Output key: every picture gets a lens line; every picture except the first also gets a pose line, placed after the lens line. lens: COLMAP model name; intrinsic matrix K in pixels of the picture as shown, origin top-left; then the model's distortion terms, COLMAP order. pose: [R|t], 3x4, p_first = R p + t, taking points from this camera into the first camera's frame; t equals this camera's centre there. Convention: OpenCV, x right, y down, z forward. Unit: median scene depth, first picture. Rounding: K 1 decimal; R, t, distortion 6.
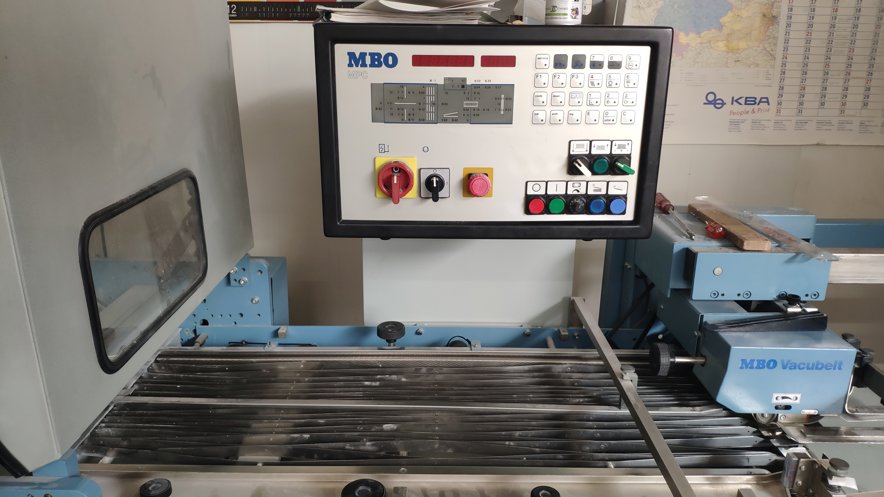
lens RADIAL K [[671.4, 0, 467.3], [0, 671.4, 266.9], [0, 0, 1]] dist [0.030958, -0.003488]
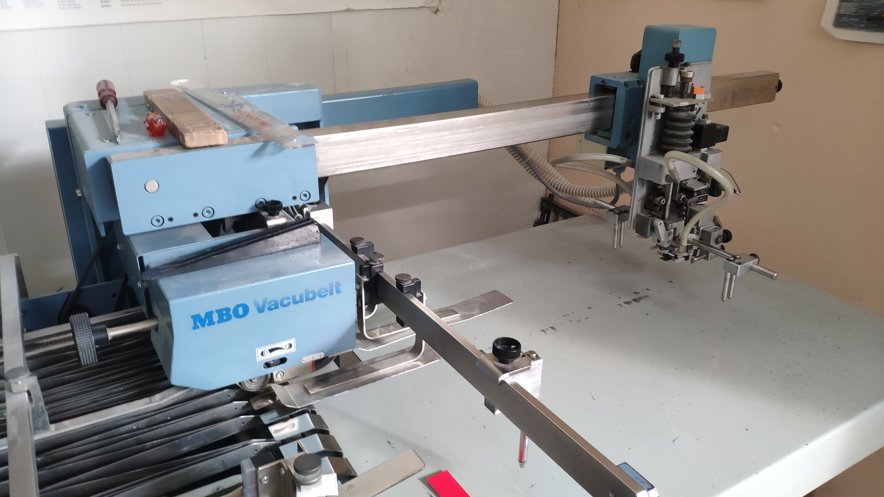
lens RADIAL K [[685.3, 0, 442.0], [0, 685.3, 248.5], [0, 0, 1]] dist [0.009995, -0.002381]
pose [[0.872759, -0.206630, 0.442263, 0.326352], [0.157529, 0.976740, 0.145476, 0.013871], [-0.462036, -0.057296, 0.885009, 0.291429]]
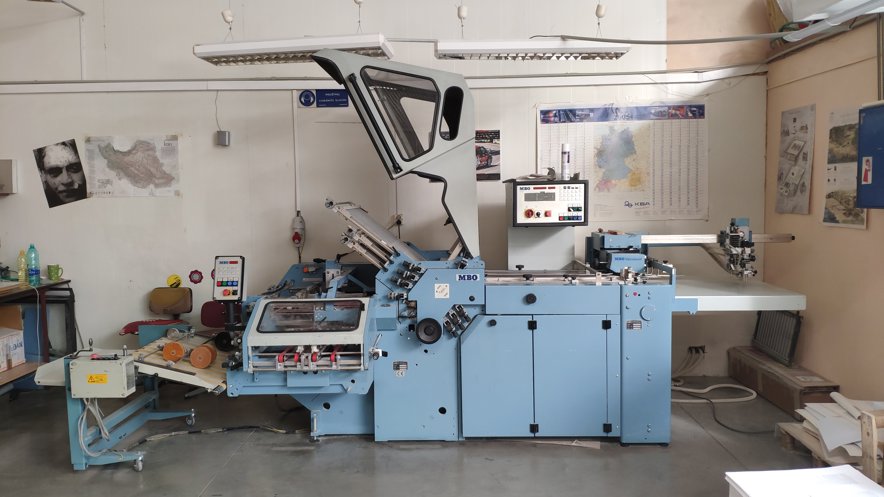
lens RADIAL K [[652.1, 0, 446.2], [0, 652.1, 224.6], [0, 0, 1]] dist [0.052585, -0.142005]
pose [[0.998252, -0.027208, -0.052462, -0.373123], [0.012474, 0.964723, -0.262972, 0.925453], [0.057766, 0.261858, 0.963376, -2.754418]]
